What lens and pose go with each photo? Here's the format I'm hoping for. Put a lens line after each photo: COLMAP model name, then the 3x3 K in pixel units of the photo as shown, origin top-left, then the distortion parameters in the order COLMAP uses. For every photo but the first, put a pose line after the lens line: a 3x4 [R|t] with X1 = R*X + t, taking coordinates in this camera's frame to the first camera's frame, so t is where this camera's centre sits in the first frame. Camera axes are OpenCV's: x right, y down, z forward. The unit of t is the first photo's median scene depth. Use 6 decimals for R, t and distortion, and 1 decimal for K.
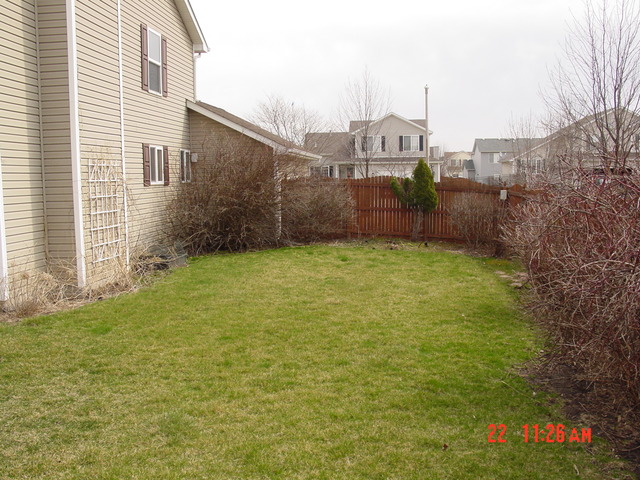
lens RADIAL K [[643.2, 0, 320.0], [0, 643.2, 240.0], [0, 0, 1]] dist [-0.179674, 0.207952]
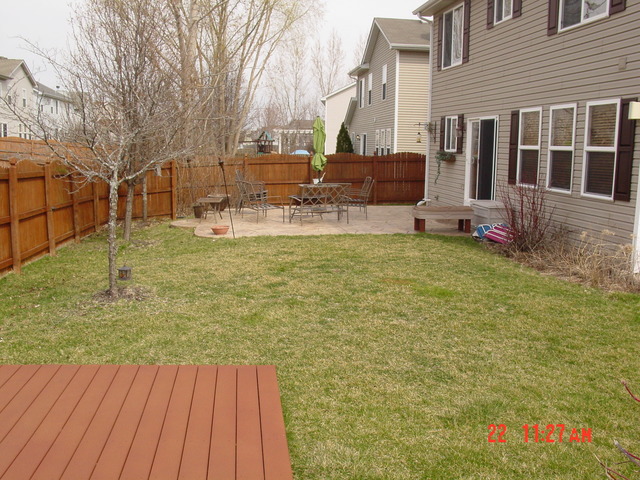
lens RADIAL K [[643.2, 0, 320.0], [0, 643.2, 240.0], [0, 0, 1]] dist [-0.179674, 0.207952]
pose [[0.223899, 0.161482, -0.961141, 0.537719], [-0.110956, 0.983990, 0.139474, -0.057958], [0.968276, 0.075416, 0.238232, 0.471780]]
